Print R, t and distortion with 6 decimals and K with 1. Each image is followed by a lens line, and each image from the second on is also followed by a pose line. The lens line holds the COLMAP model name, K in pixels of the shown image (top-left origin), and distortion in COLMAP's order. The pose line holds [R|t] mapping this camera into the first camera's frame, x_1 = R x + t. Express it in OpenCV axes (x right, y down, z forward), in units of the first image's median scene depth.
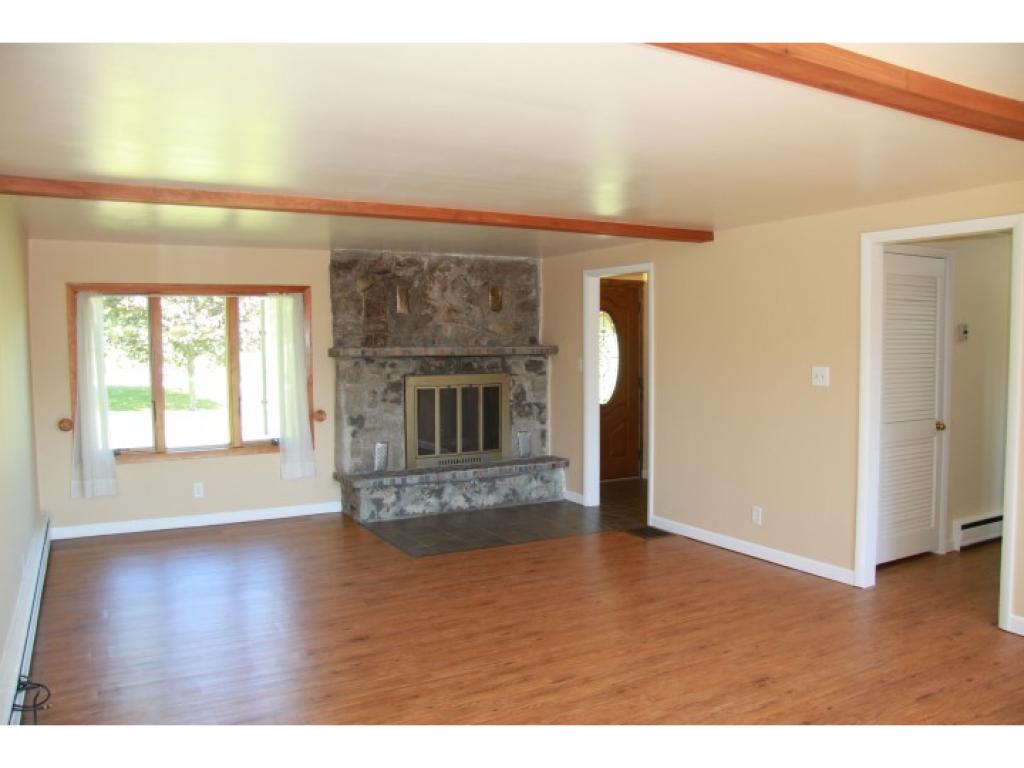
lens RADIAL K [[787.2, 0, 512.0], [0, 787.2, 384.0], [0, 0, 1]] dist [-0.167175, 0.121832]
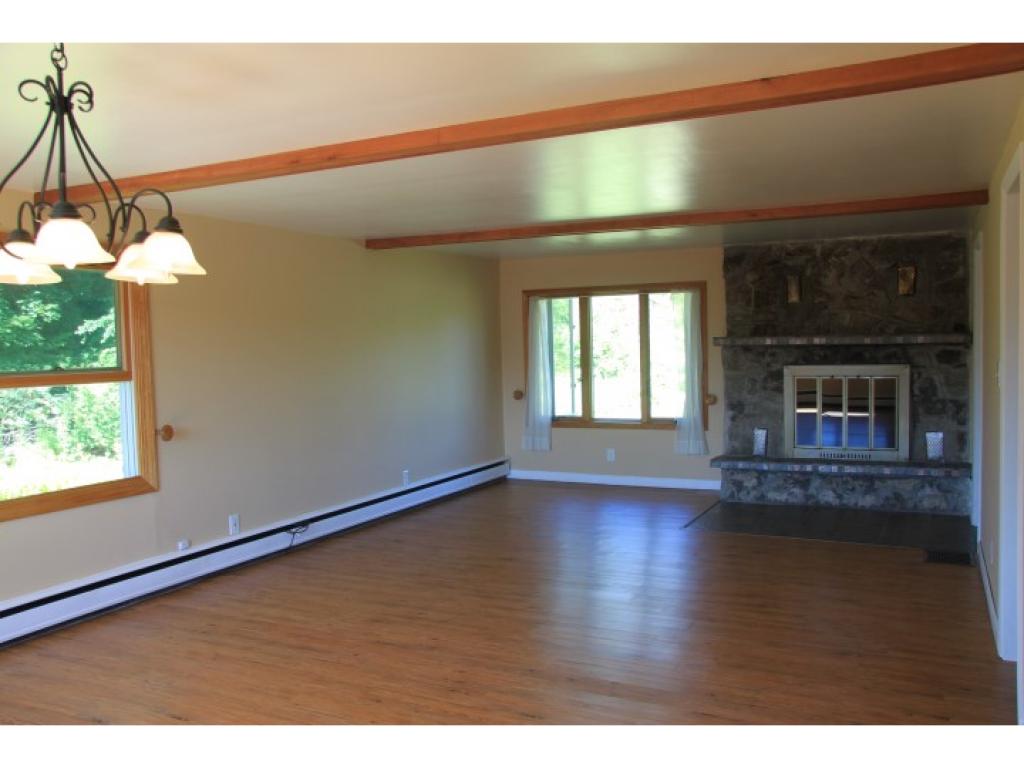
lens RADIAL K [[865.8, 0, 513.7], [0, 865.8, 389.5], [0, 0, 1]] dist [-0.140206, 0.176364]
pose [[0.560015, 0.042186, -0.827408, 0.578210], [-0.024537, 0.999109, 0.034333, -0.007975], [0.828119, 0.001075, 0.560551, 0.094073]]
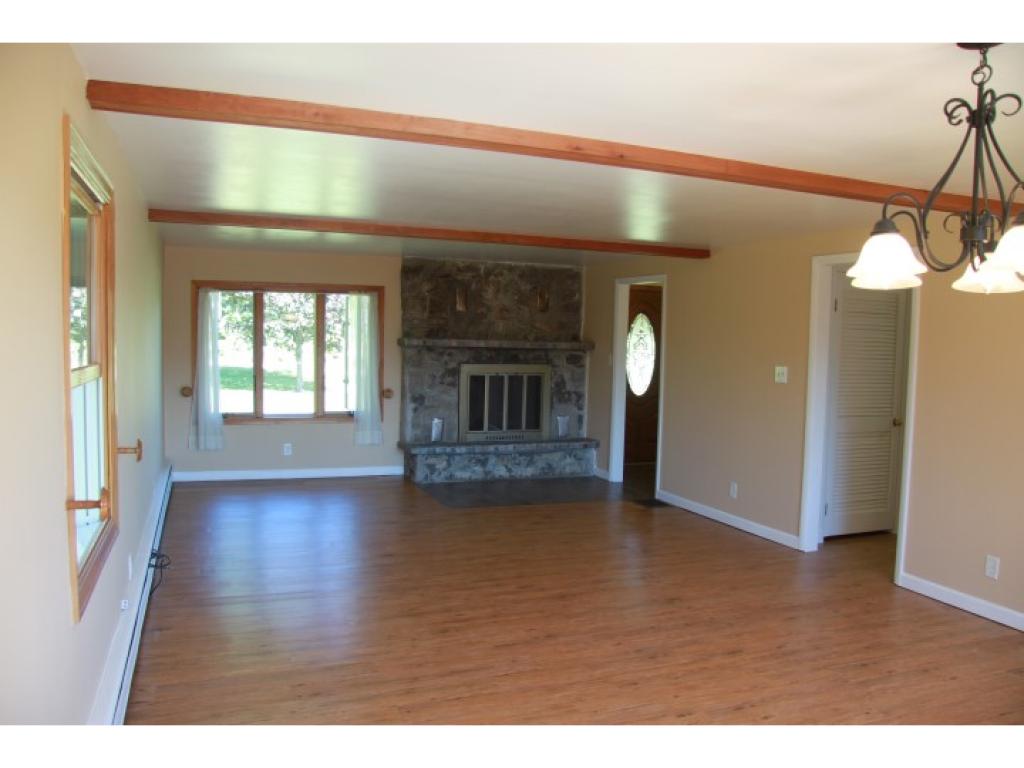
lens RADIAL K [[787.2, 0, 512.0], [0, 787.2, 384.0], [0, 0, 1]] dist [-0.167175, 0.121832]
pose [[0.990051, 0.039355, -0.135094, 0.104671], [-0.038534, 0.999220, 0.008687, 0.007390], [0.135331, -0.003395, 0.990795, -0.175199]]
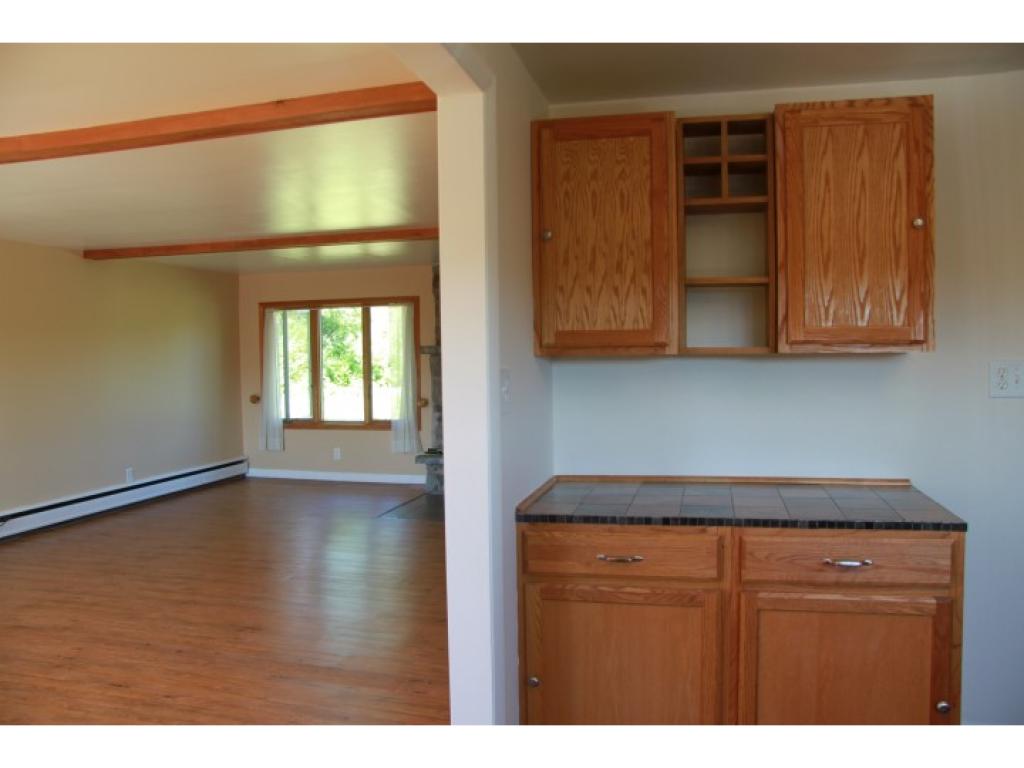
lens RADIAL K [[787.2, 0, 512.0], [0, 787.2, 384.0], [0, 0, 1]] dist [-0.167175, 0.121832]
pose [[0.724966, 0.026573, -0.688272, 0.675290], [-0.030002, 0.999525, 0.006988, -0.000982], [0.688131, 0.015583, 0.725419, 0.204005]]
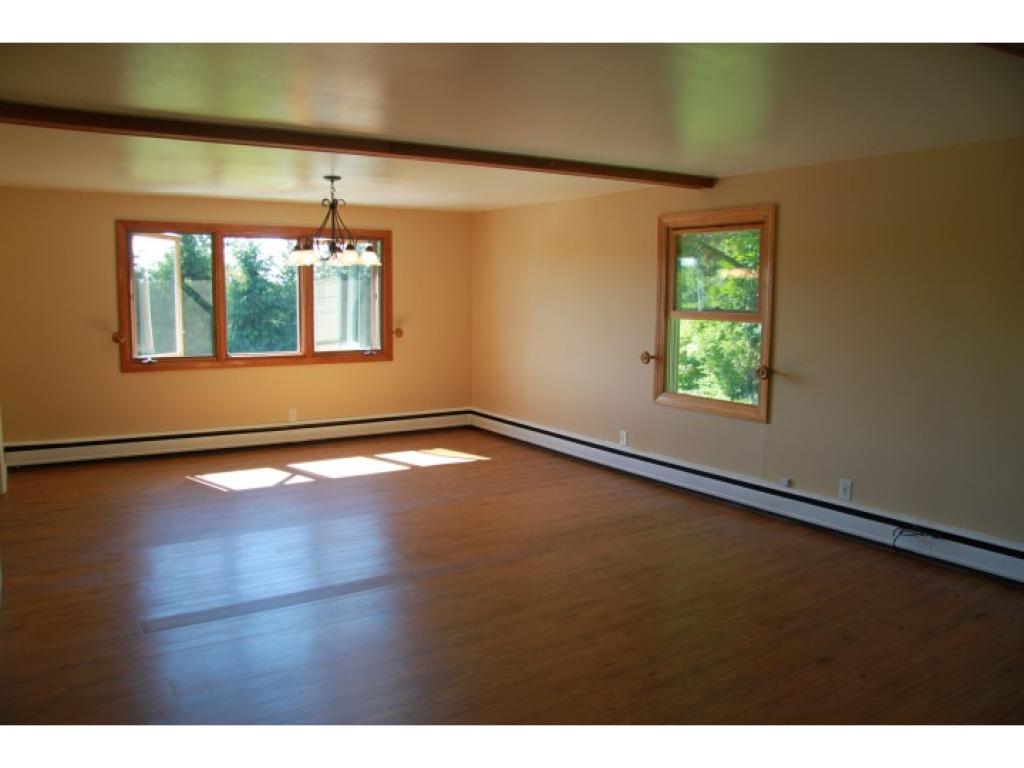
lens RADIAL K [[787.2, 0, 512.0], [0, 787.2, 384.0], [0, 0, 1]] dist [-0.167175, 0.121832]
pose [[-0.997663, 0.003765, -0.068220, 0.103995], [-0.007772, 0.985746, 0.168064, -0.049529], [0.067880, 0.168201, -0.983413, 0.961483]]
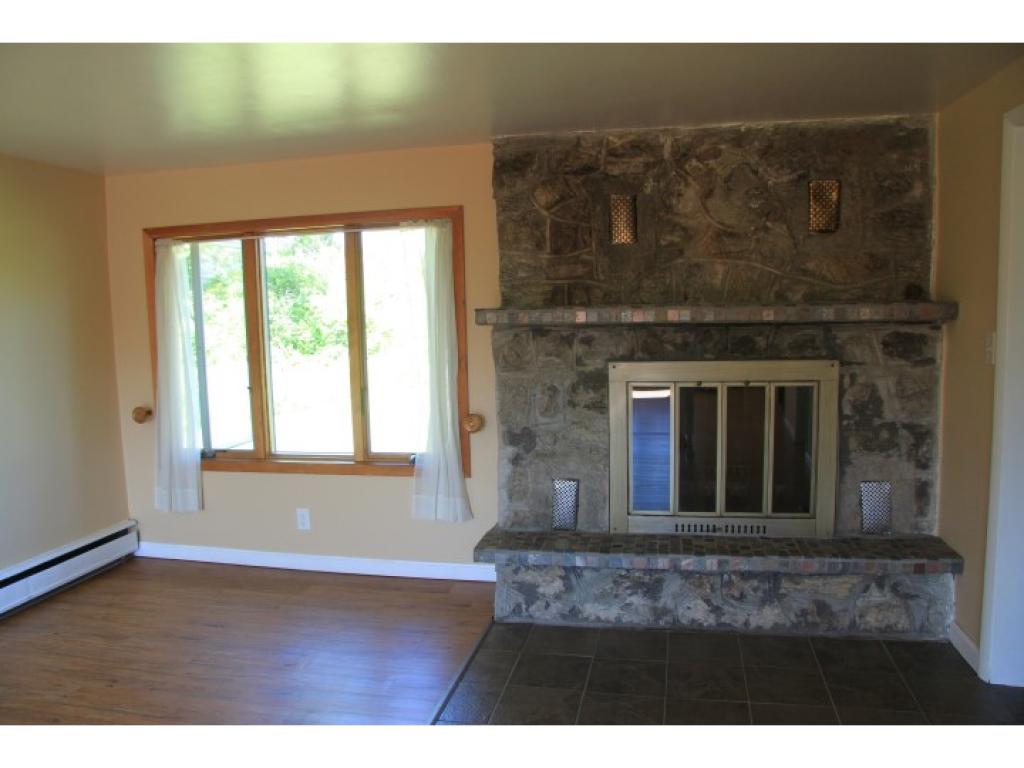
lens RADIAL K [[787.2, 0, 512.0], [0, 787.2, 384.0], [0, 0, 1]] dist [-0.167175, 0.121832]
pose [[0.751175, 0.056070, -0.657717, 0.165500], [-0.015360, 0.997601, 0.067502, -0.029524], [0.659924, -0.040603, 0.750234, 0.552700]]
